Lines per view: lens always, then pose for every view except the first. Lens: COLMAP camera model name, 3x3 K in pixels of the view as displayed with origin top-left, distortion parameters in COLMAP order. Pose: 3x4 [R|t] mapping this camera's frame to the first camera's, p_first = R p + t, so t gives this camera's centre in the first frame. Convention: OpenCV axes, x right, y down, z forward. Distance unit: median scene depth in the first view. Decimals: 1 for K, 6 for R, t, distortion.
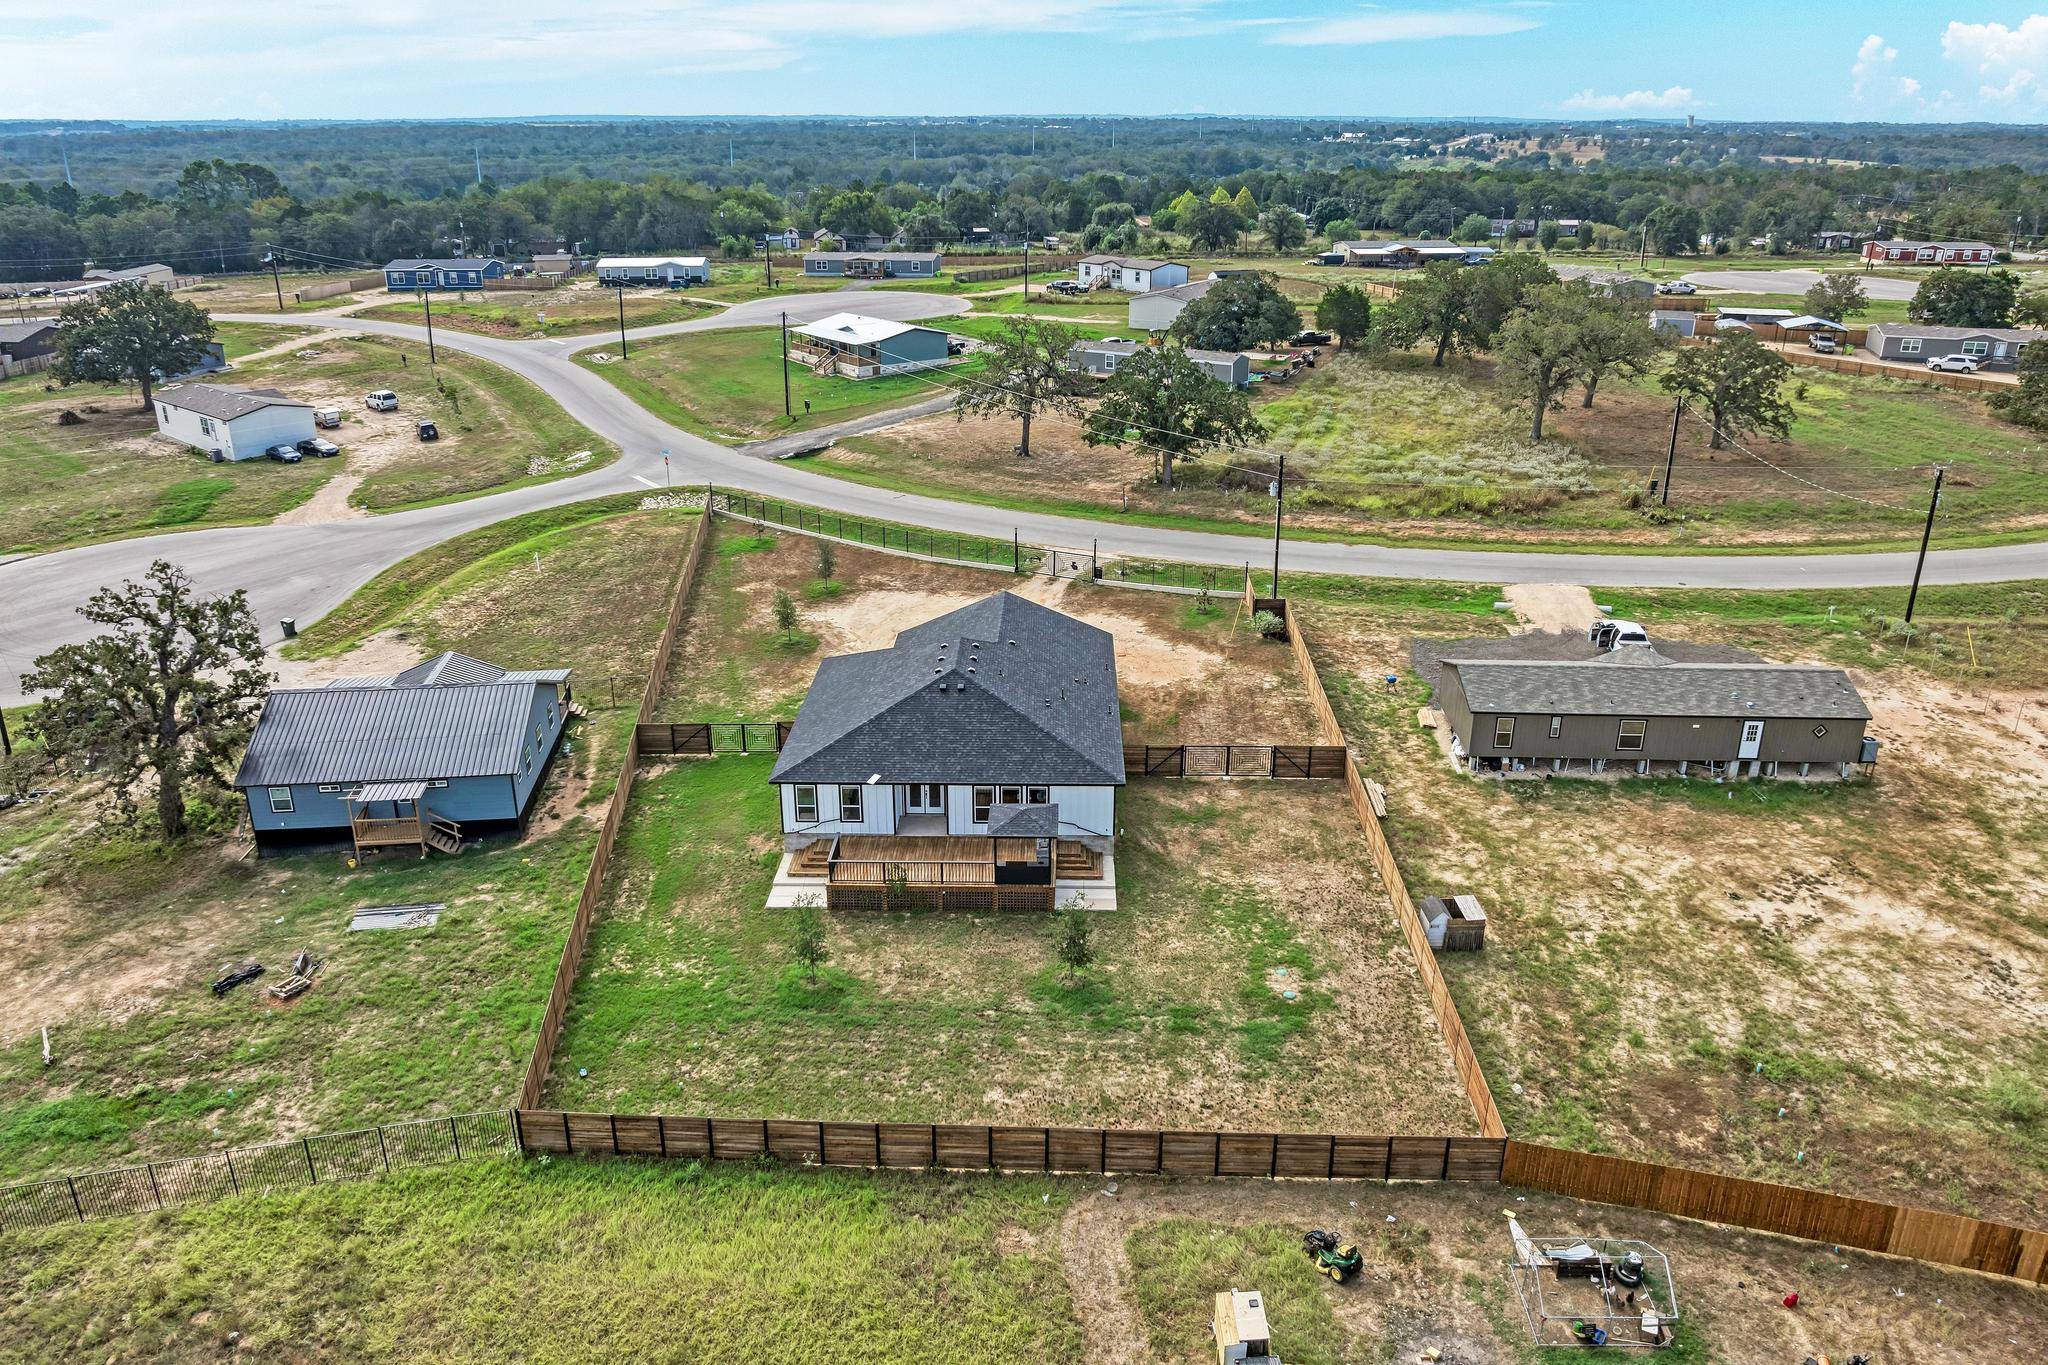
lens RADIAL K [[1458.9, 0, 1024.0], [0, 1458.9, 682.5], [0, 0, 1]] dist [-0.064086, 0.025038]
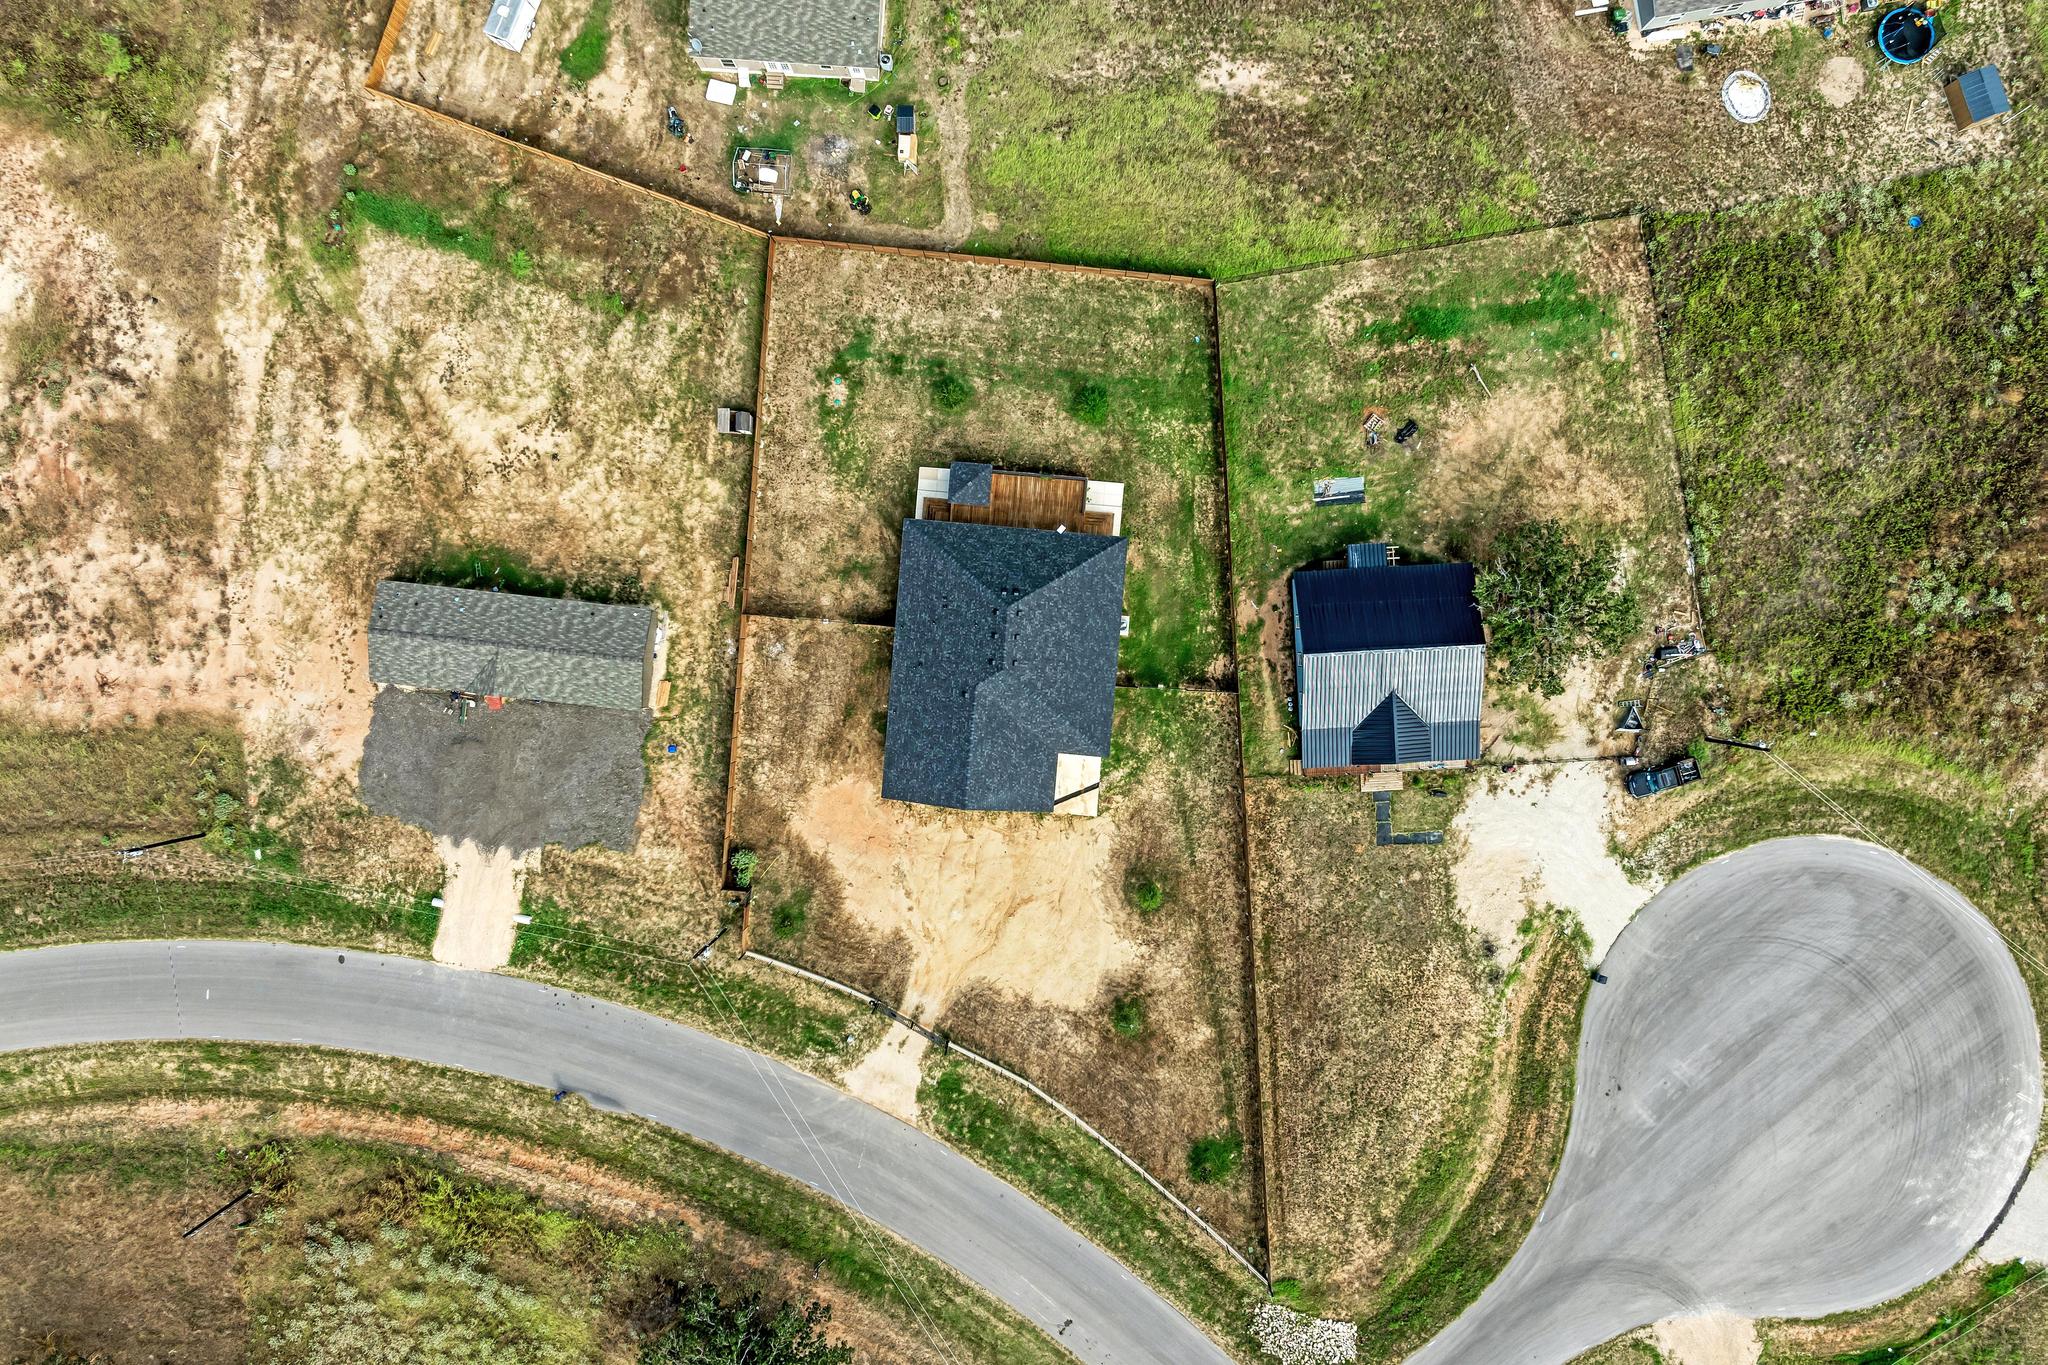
lens RADIAL K [[1469.3, 0, 1024.0], [0, 1469.3, 682.5], [0, 0, 1]] dist [-0.048545, 0.002131]
pose [[-0.998384, -0.055695, 0.011266, -0.083400], [0.031570, -0.378828, 0.924929, -1.368151], [-0.047246, 0.923790, 0.379974, 0.504212]]
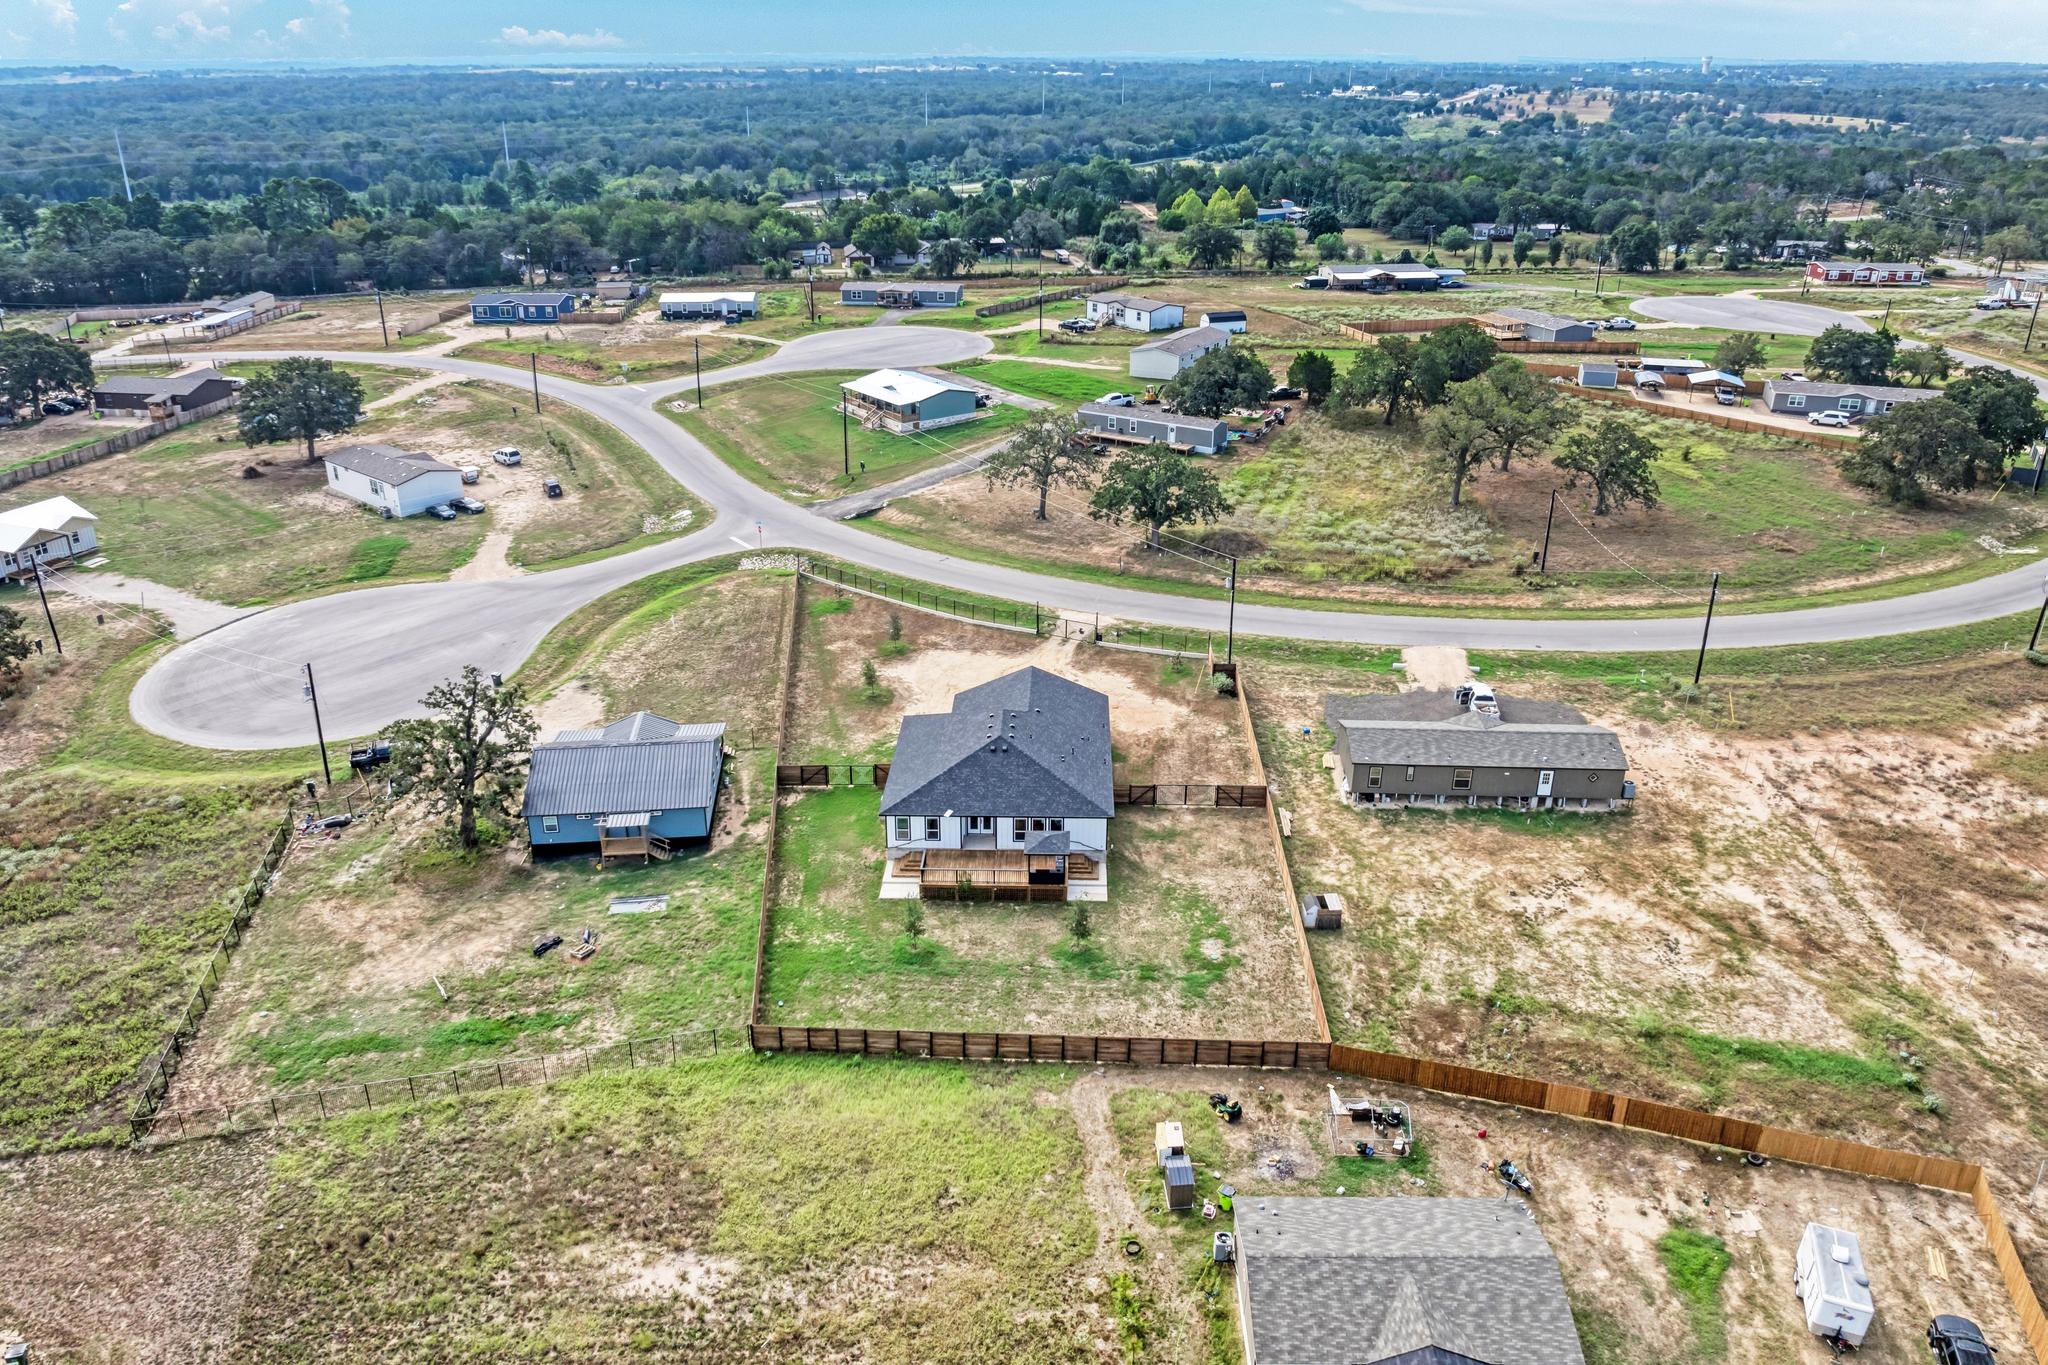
lens RADIAL K [[1469.3, 0, 1024.0], [0, 1469.3, 682.5], [0, 0, 1]] dist [-0.048545, 0.002131]
pose [[0.999984, 0.003235, -0.004571, -0.016253], [-0.003052, 0.999212, 0.039563, -0.120814], [0.004695, -0.039548, 0.999207, -0.484369]]
